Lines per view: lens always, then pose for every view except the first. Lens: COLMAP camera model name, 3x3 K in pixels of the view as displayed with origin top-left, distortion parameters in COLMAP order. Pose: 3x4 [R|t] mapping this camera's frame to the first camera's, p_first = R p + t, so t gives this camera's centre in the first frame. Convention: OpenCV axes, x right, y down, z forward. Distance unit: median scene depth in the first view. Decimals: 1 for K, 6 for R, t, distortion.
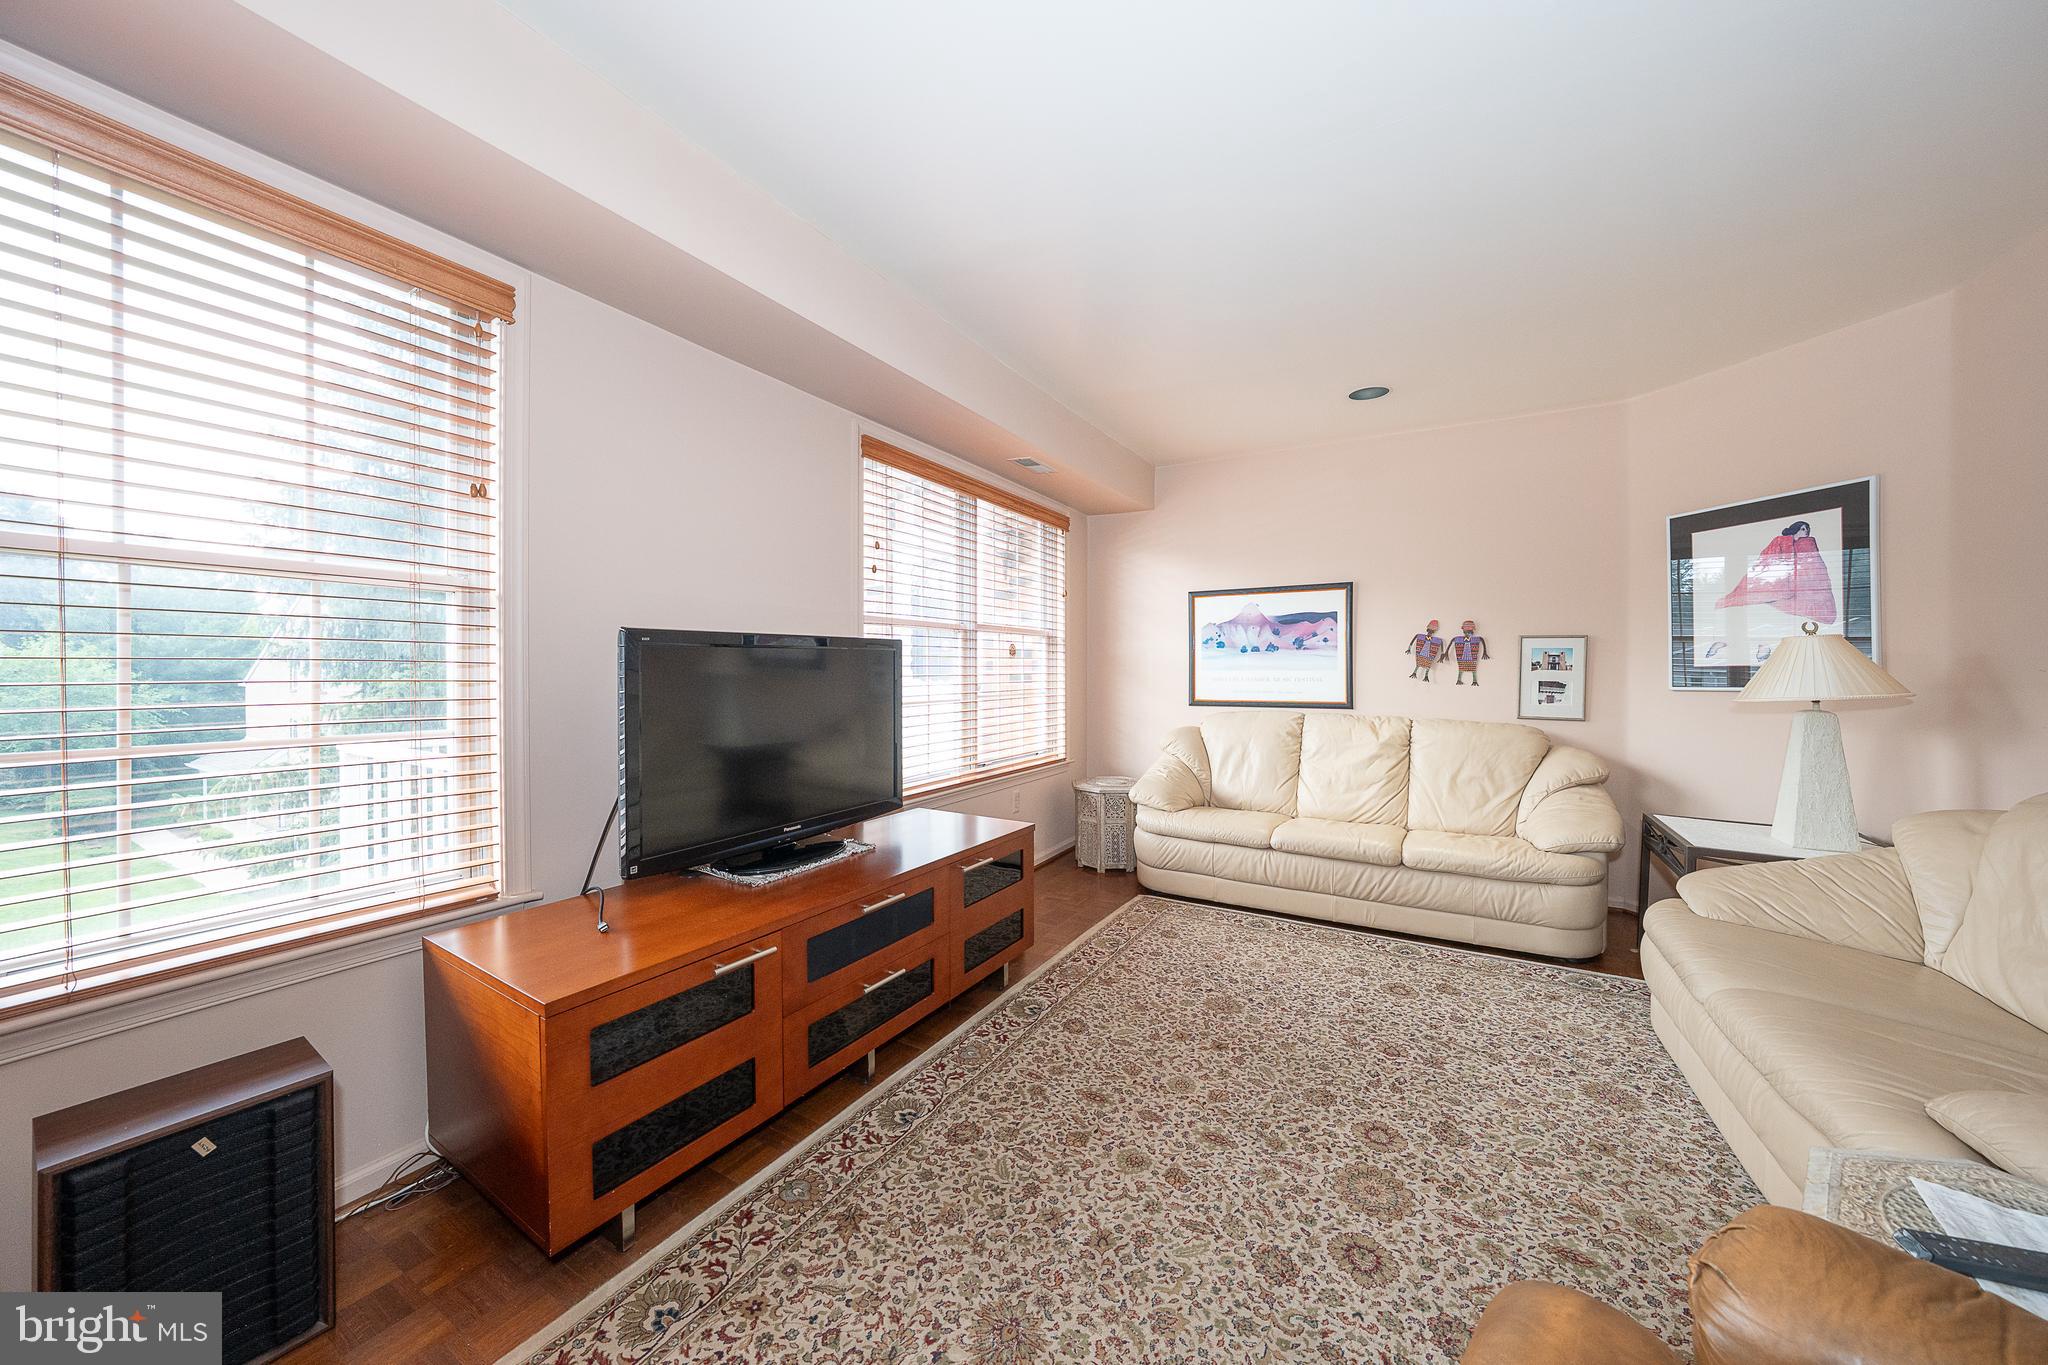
lens RADIAL K [[703.6, 0, 1030.0], [0, 703.6, 676.8], [0, 0, 1]] dist [-0.025411, 0.004968]
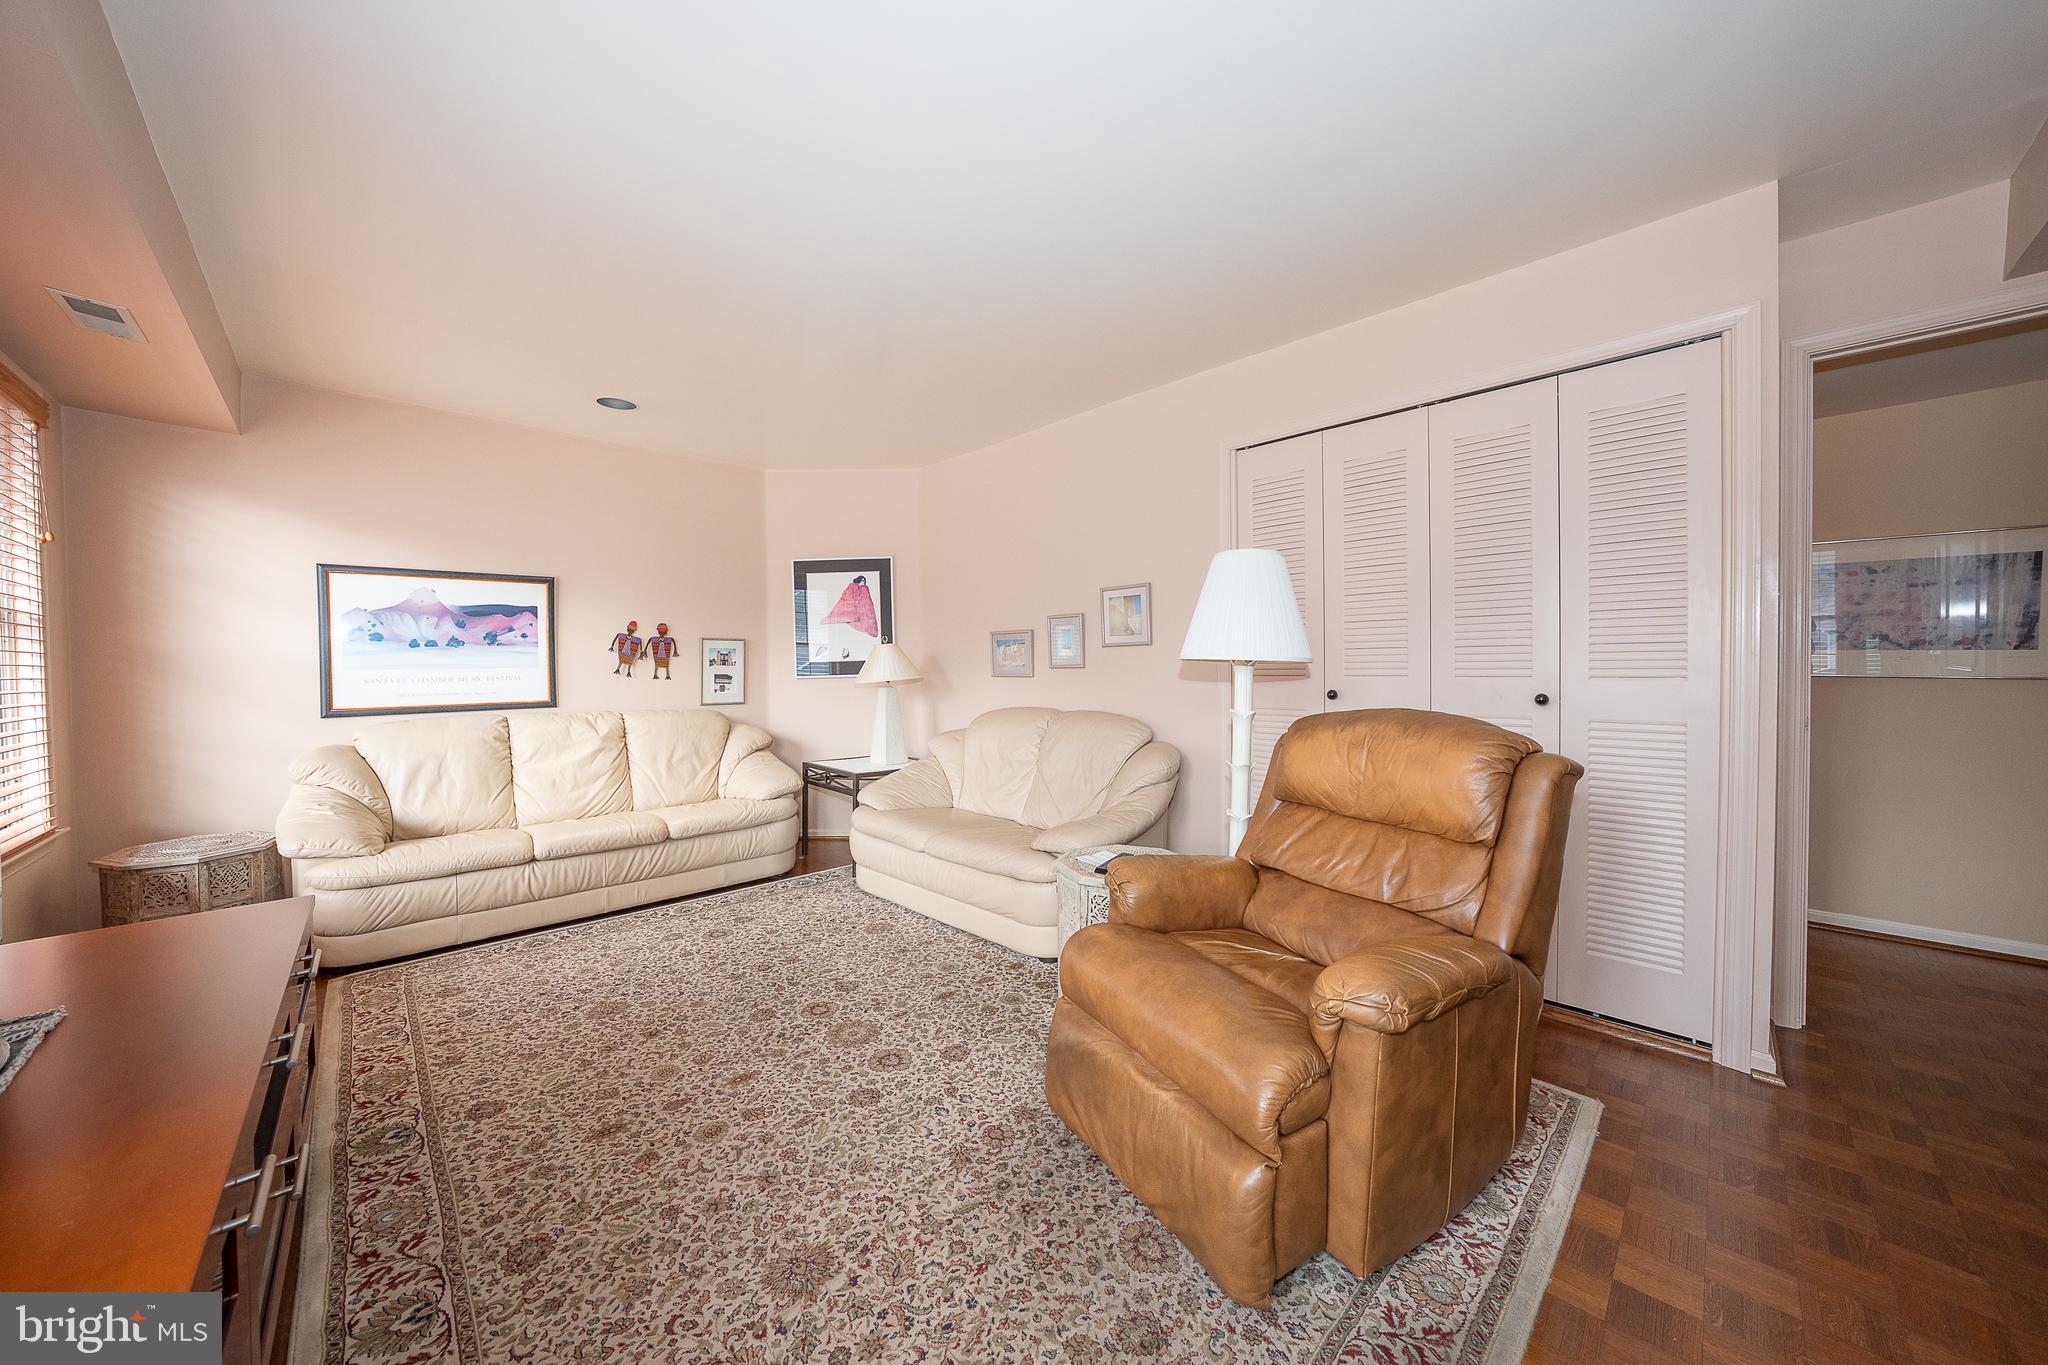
lens RADIAL K [[703.6, 0, 1018.0], [0, 703.6, 679.6], [0, 0, 1]] dist [-0.025411, 0.004968]
pose [[0.275882, -0.024588, 0.960877, -0.477324], [0.021021, 0.999588, 0.019544, 0.003273], [-0.960962, 0.014806, 0.276285, 0.174361]]
